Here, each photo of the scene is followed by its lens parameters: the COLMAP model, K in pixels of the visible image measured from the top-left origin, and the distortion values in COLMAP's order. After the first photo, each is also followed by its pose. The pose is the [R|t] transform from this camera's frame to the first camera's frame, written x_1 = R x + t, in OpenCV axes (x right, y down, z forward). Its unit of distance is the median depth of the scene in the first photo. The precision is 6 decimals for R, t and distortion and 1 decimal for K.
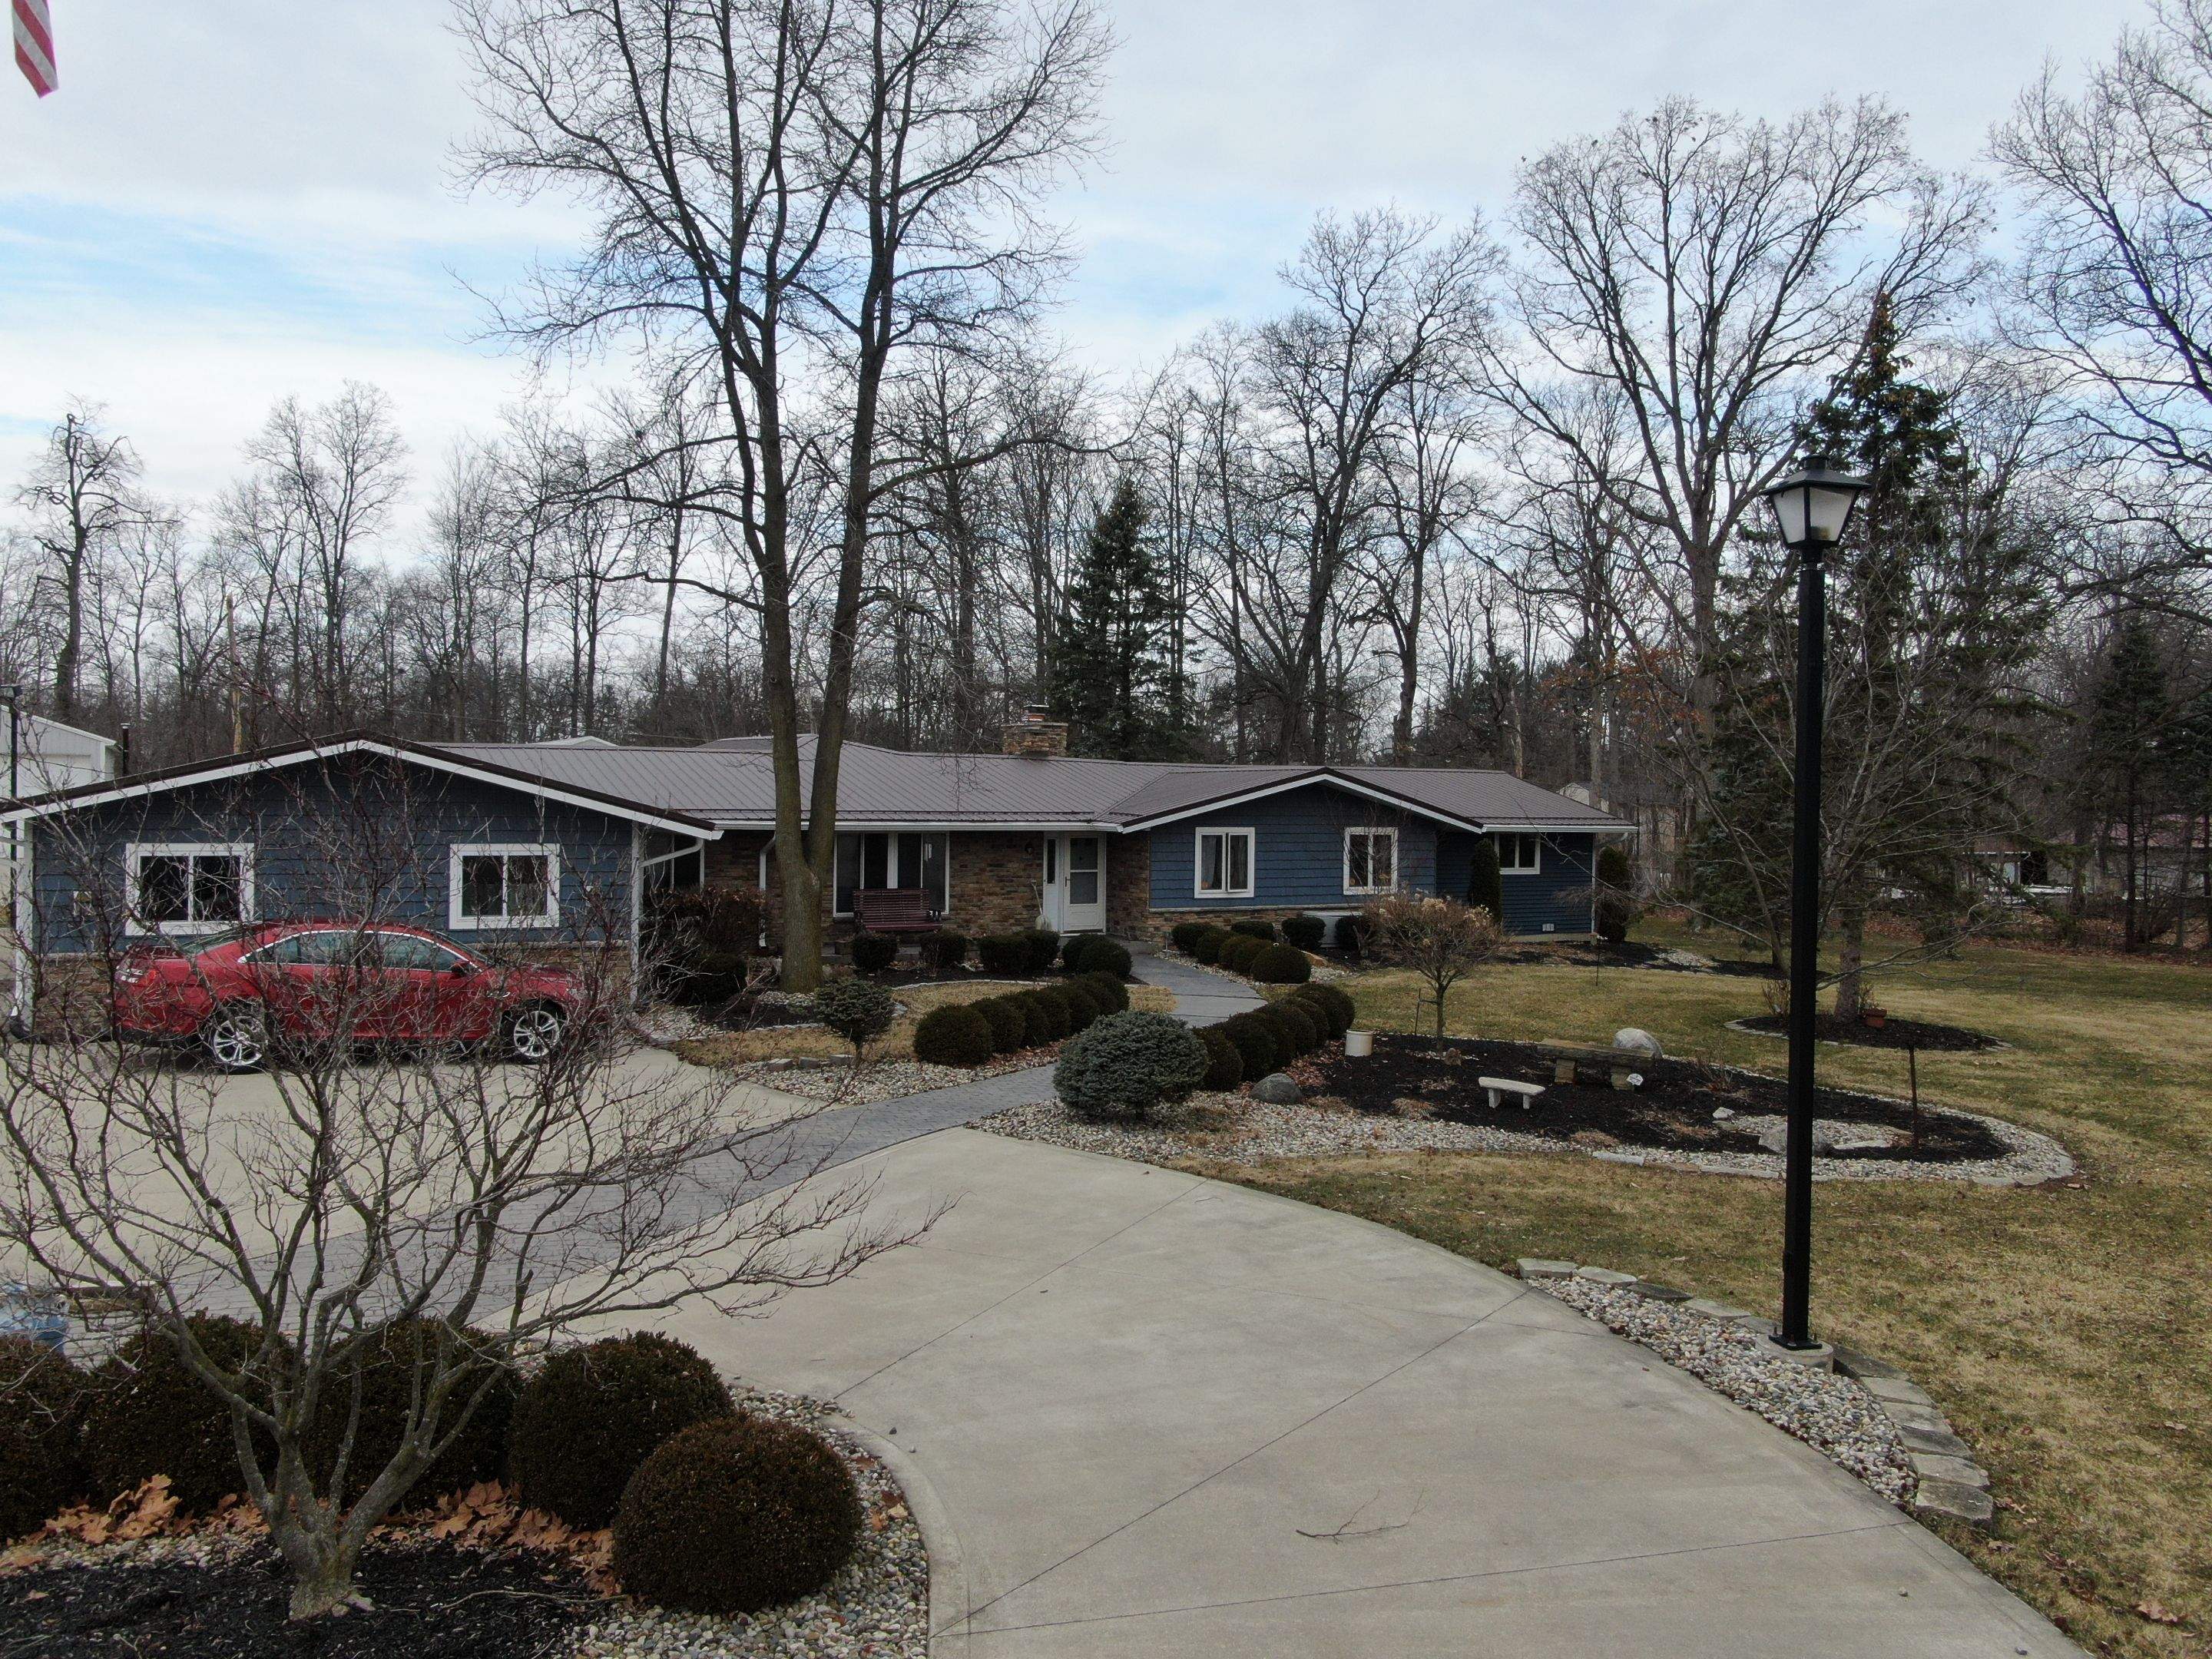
lens RADIAL K [[1737.2, 0, 1108.3], [0, 1737.2, 822.8], [0, 0, 1]] dist [-0.015256, 0.011800]
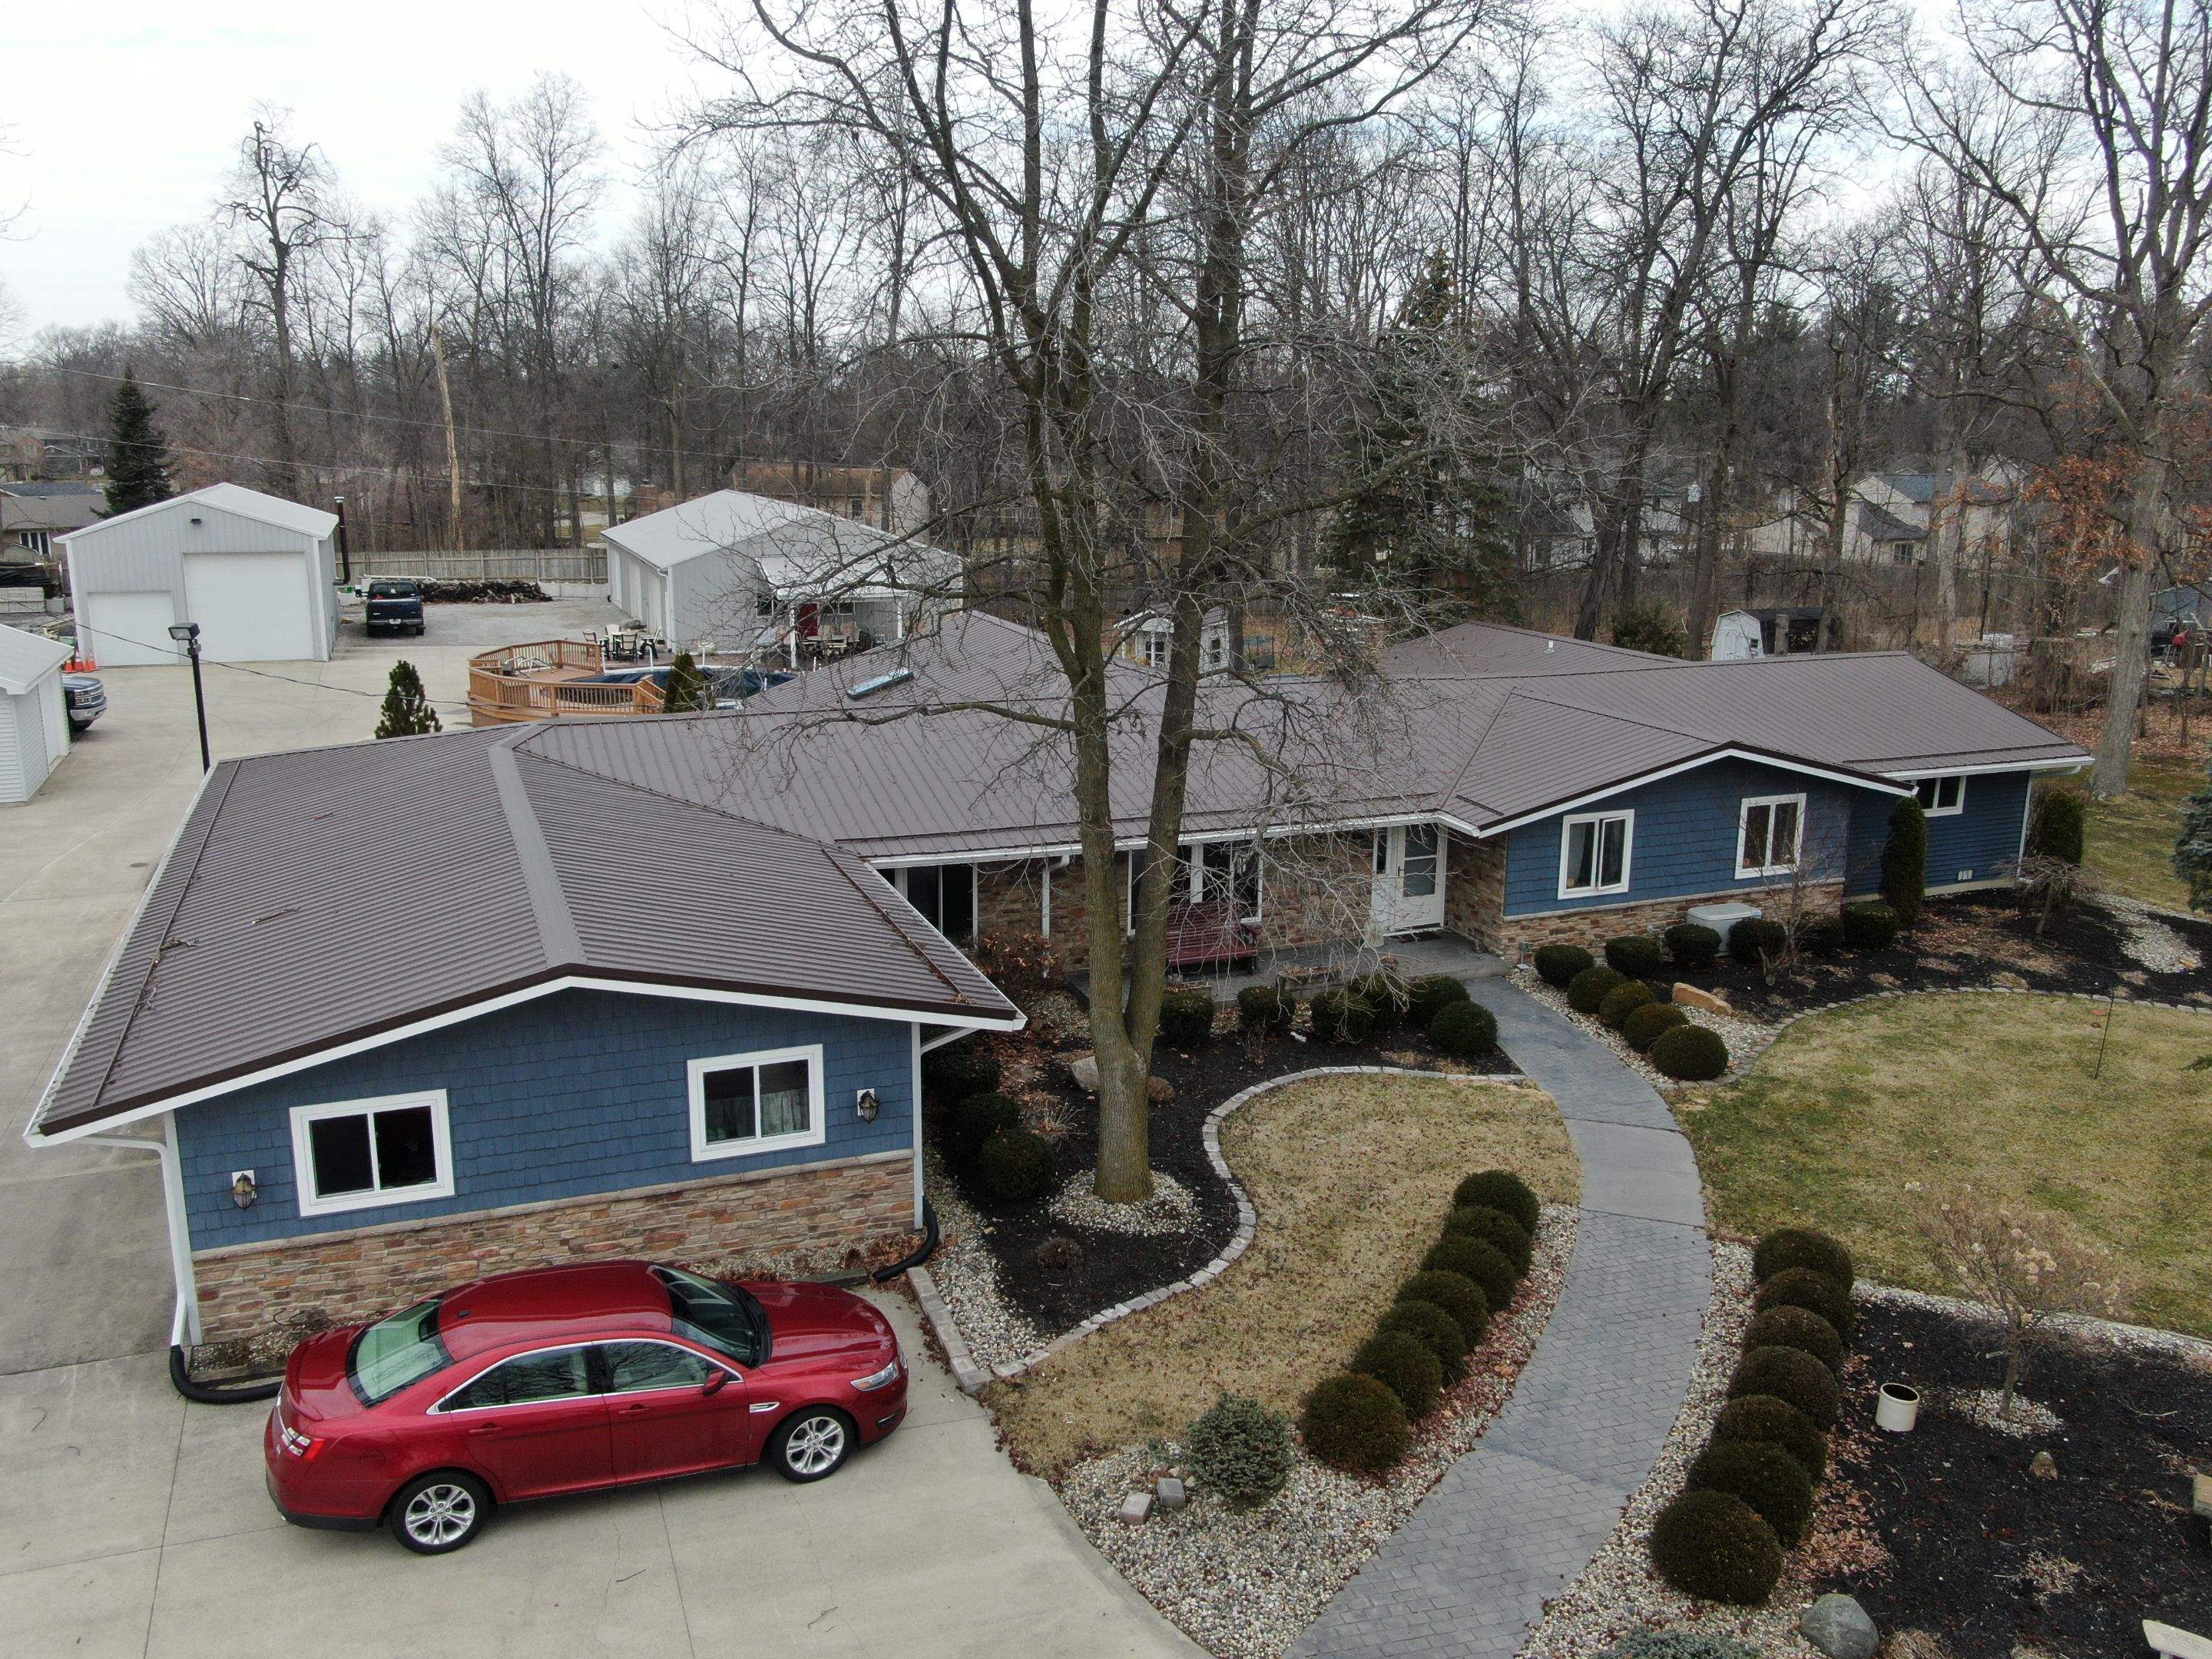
lens RADIAL K [[1737.2, 0, 1108.3], [0, 1737.2, 822.8], [0, 0, 1]] dist [-0.015256, 0.011800]
pose [[0.992690, 0.022897, -0.118498, -0.067720], [0.002643, 0.977480, 0.211013, -0.172503], [0.120661, -0.209784, 0.970274, 0.192036]]
